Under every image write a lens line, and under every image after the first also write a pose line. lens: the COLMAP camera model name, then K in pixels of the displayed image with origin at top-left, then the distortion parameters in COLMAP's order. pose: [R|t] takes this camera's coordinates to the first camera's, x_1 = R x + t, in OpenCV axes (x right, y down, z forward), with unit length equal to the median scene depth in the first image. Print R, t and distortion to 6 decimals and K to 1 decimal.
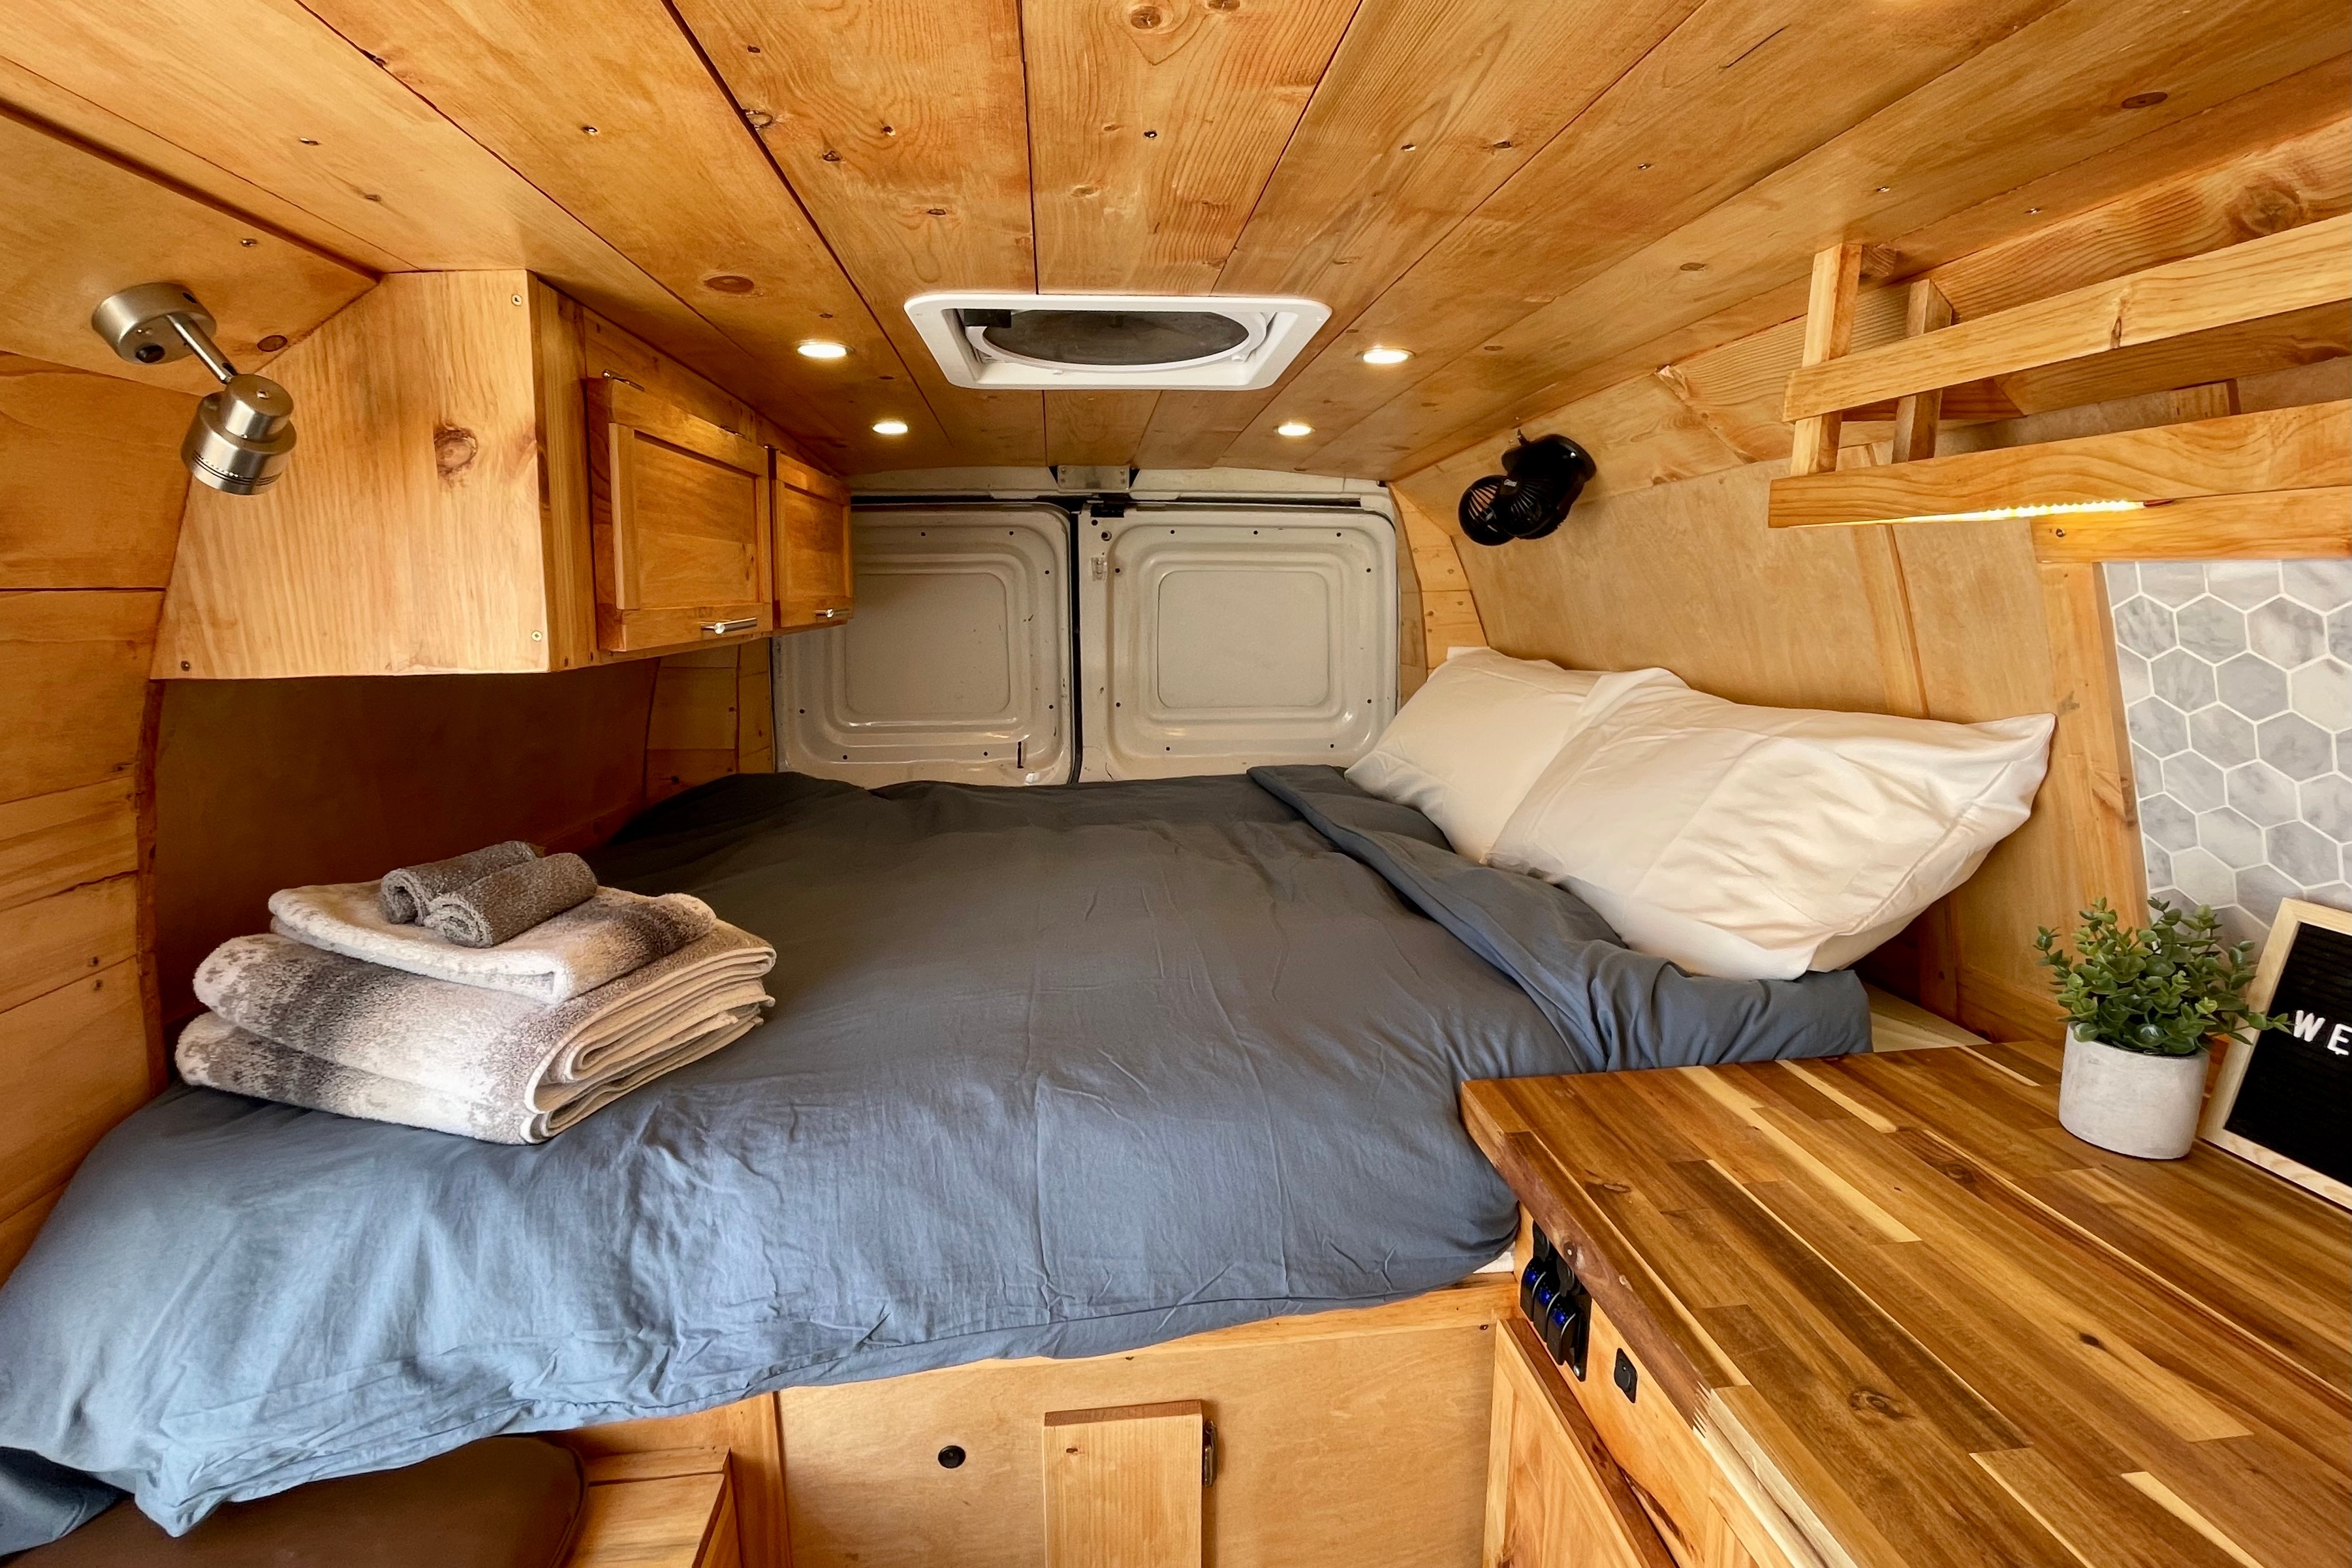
lens RADIAL K [[1062.7, 0, 1182.0], [0, 1062.7, 785.7], [0, 0, 1]] dist [-0.004743, 0.000919]
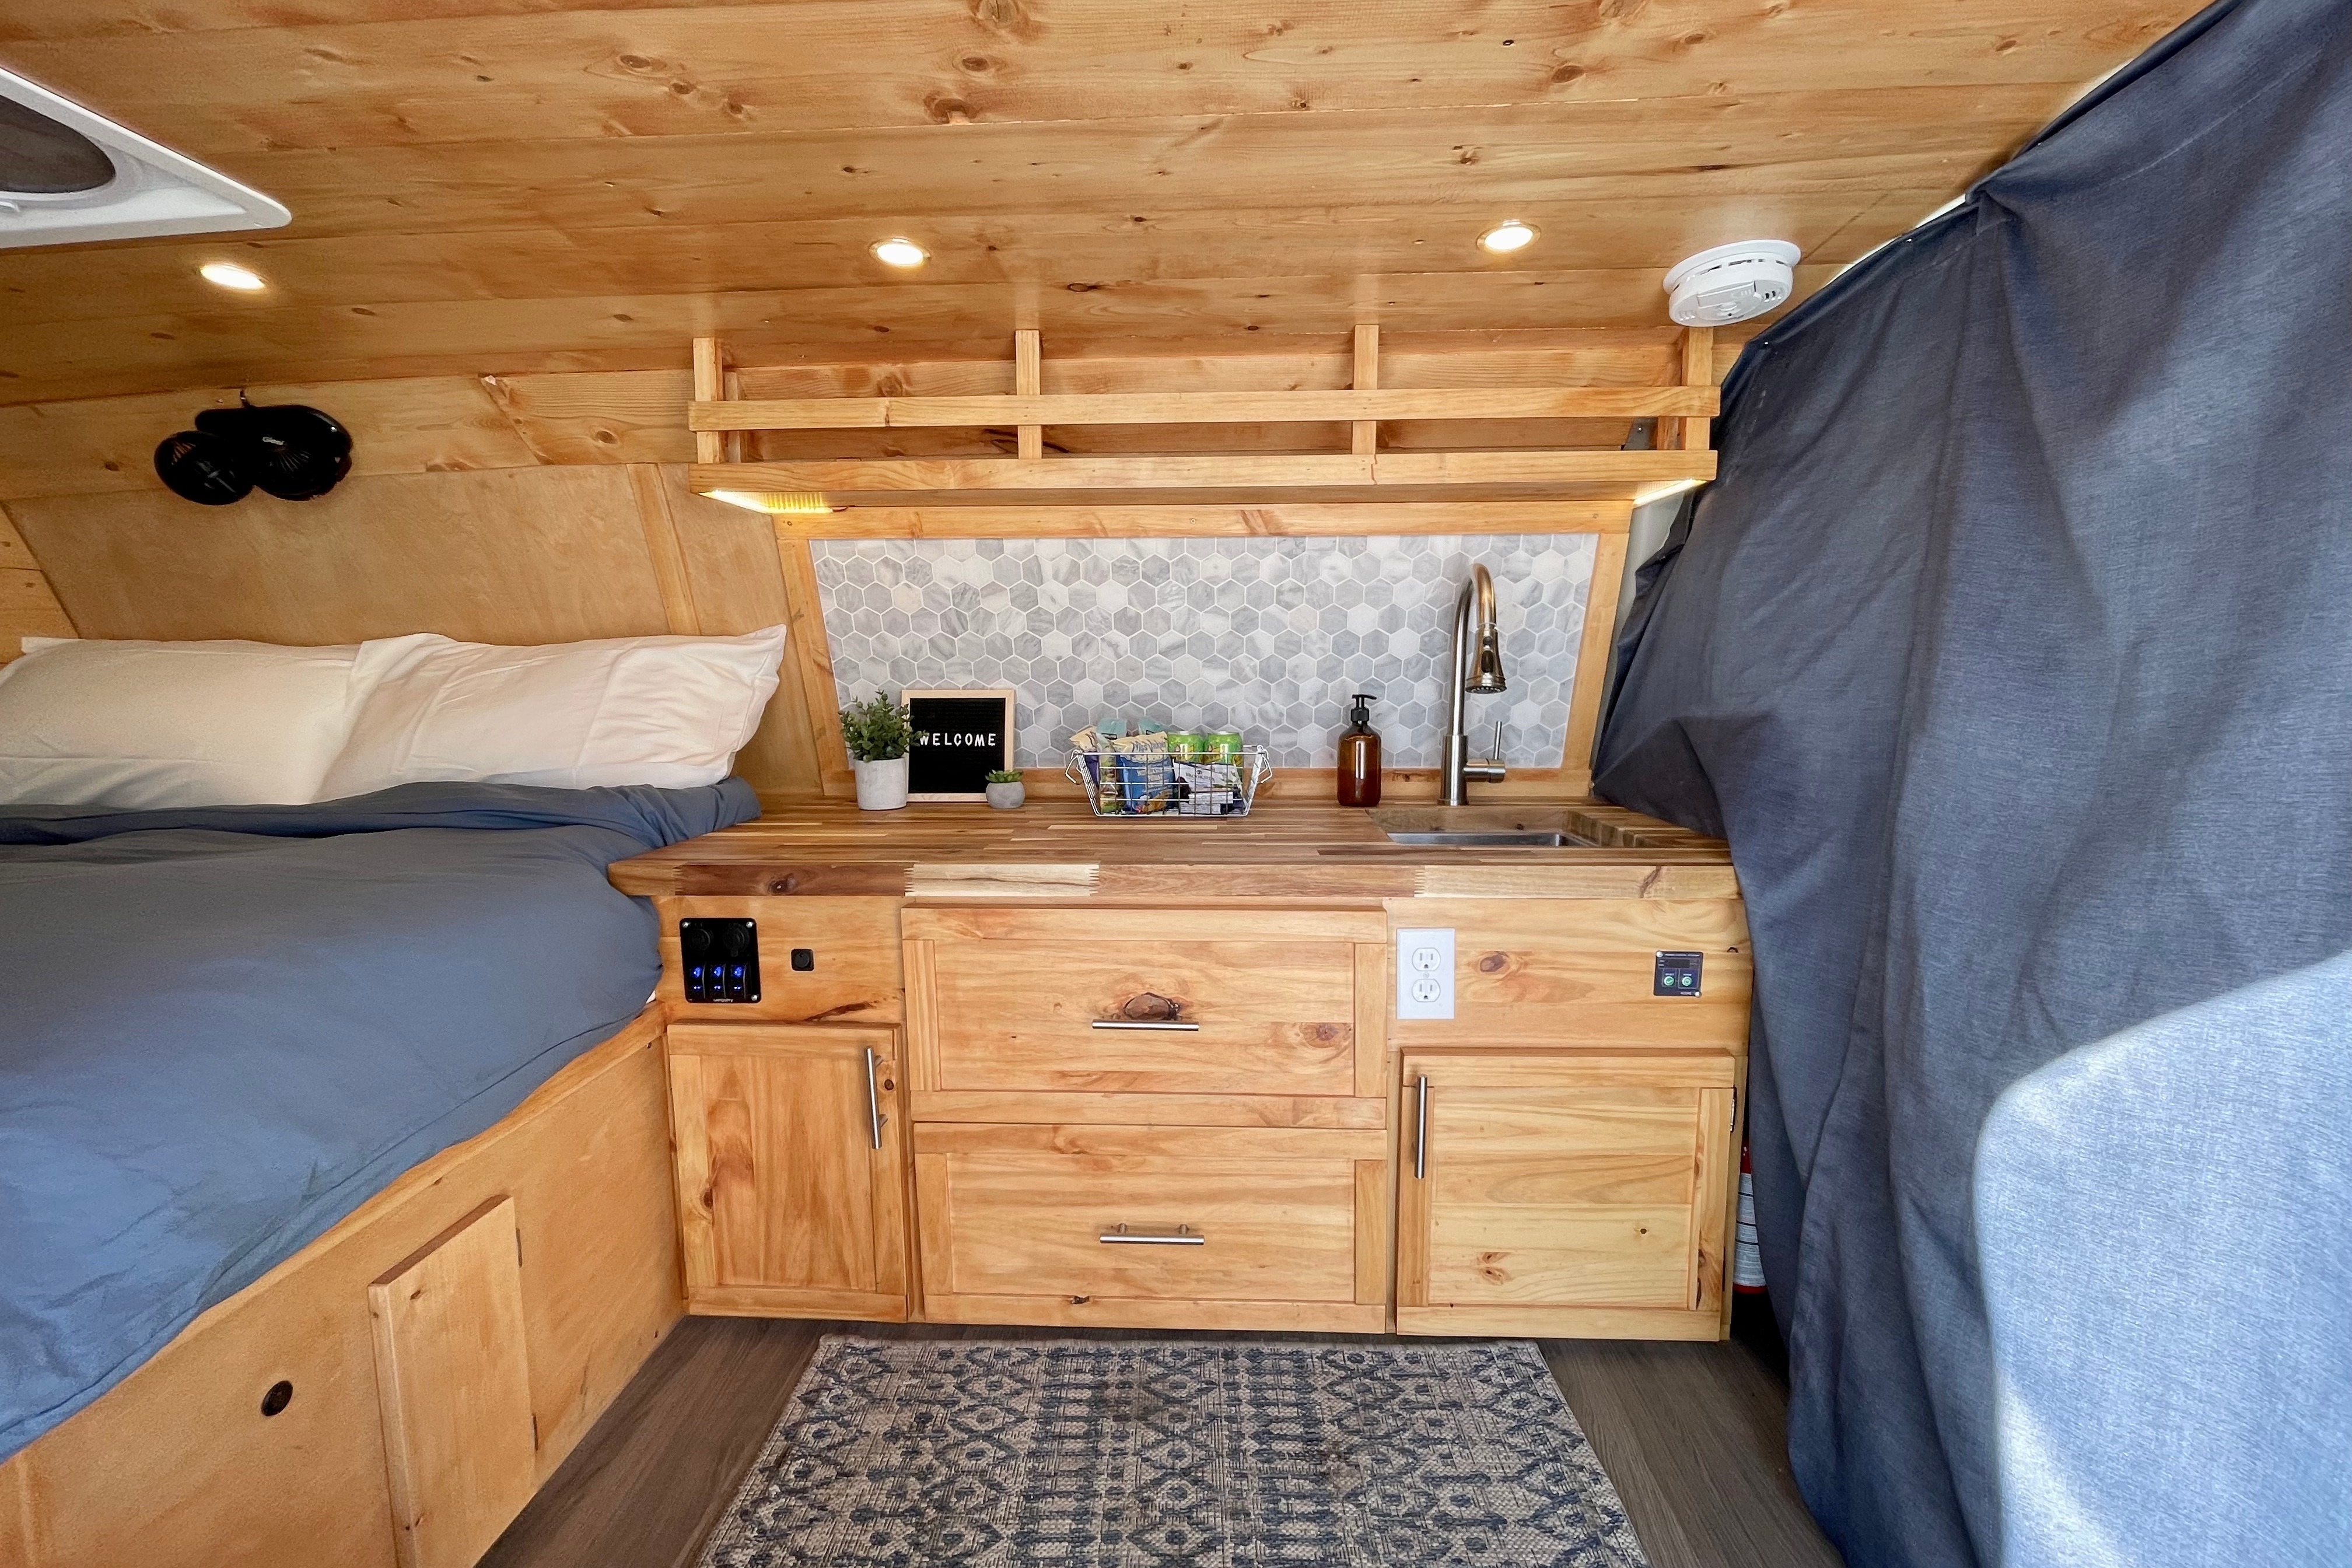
lens RADIAL K [[947.9, 0, 1182.6], [0, 947.9, 786.2], [0, 0, 1]] dist [-0.008961, 0.003772]
pose [[0.151534, -0.109372, 0.982383, -0.807194], [0.192570, 0.978083, 0.079189, 0.230213], [-0.969512, 0.177177, 0.169274, 0.074319]]
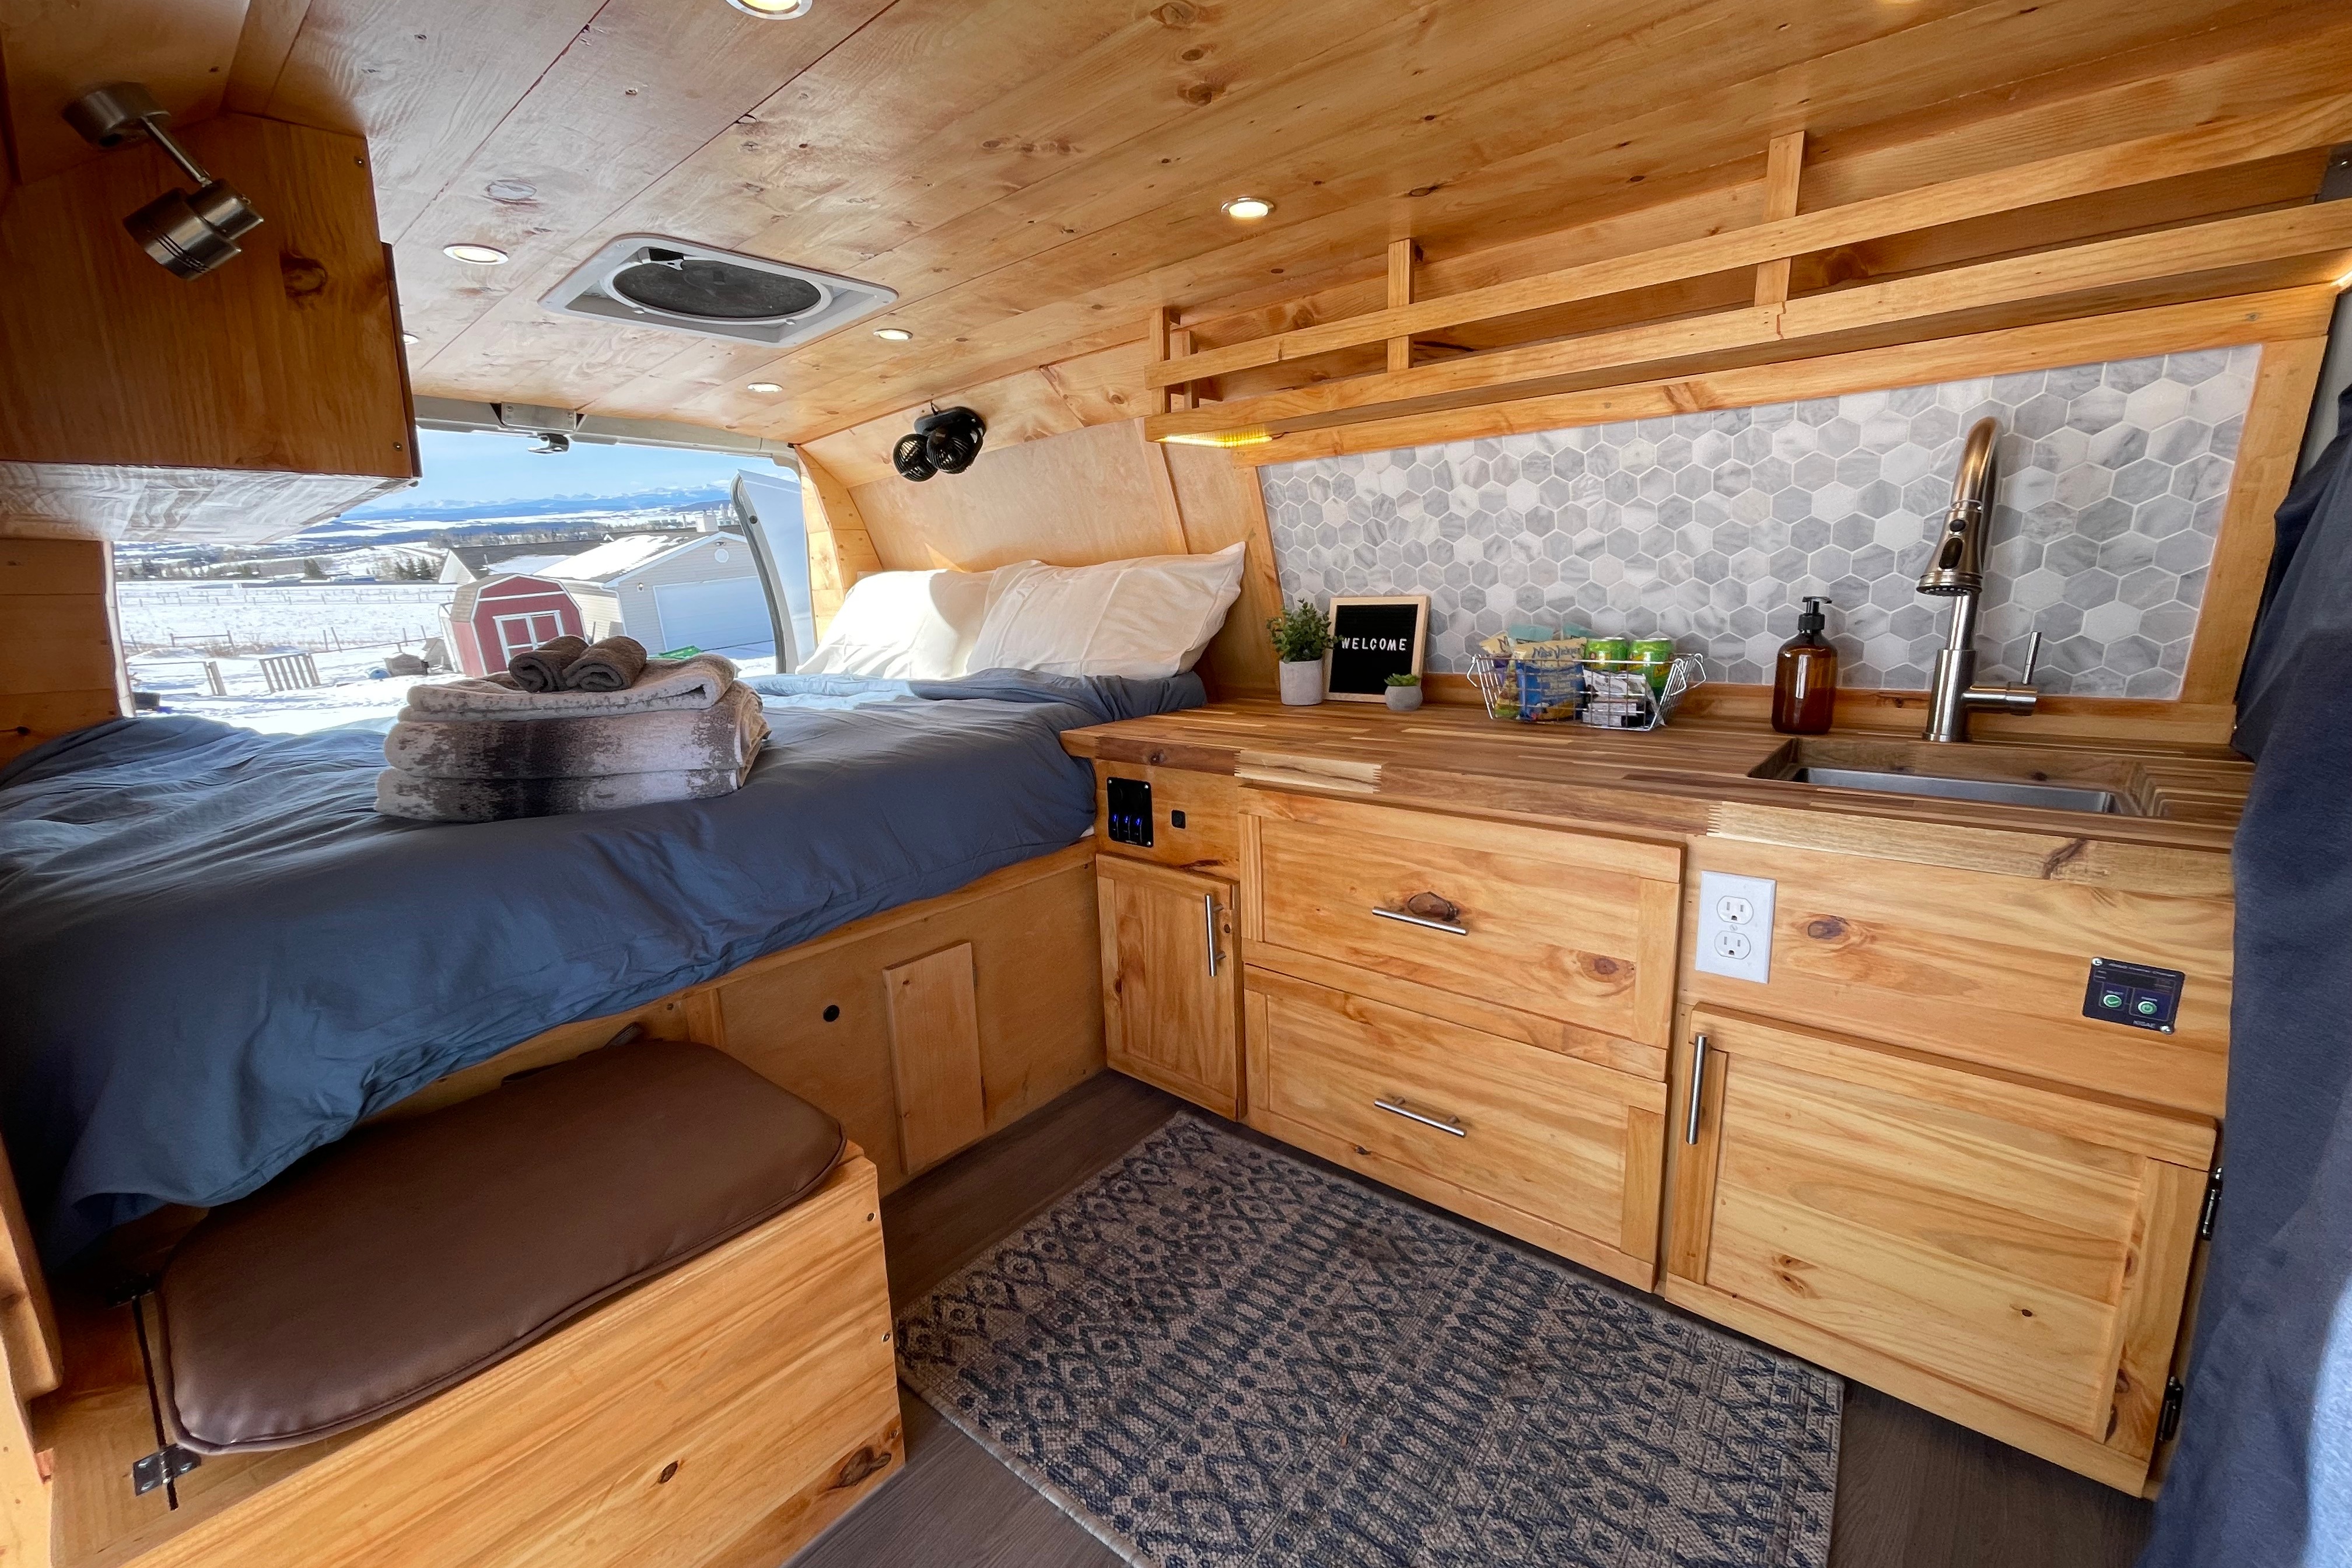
lens RADIAL K [[947.9, 0, 1183.8], [0, 947.9, 785.0], [0, 0, 1]] dist [-0.008961, 0.003772]
pose [[0.724276, -0.157949, 0.671176, -0.717174], [0.157779, 0.985547, 0.061669, 0.307070], [-0.671216, 0.061232, 0.738729, -0.368740]]
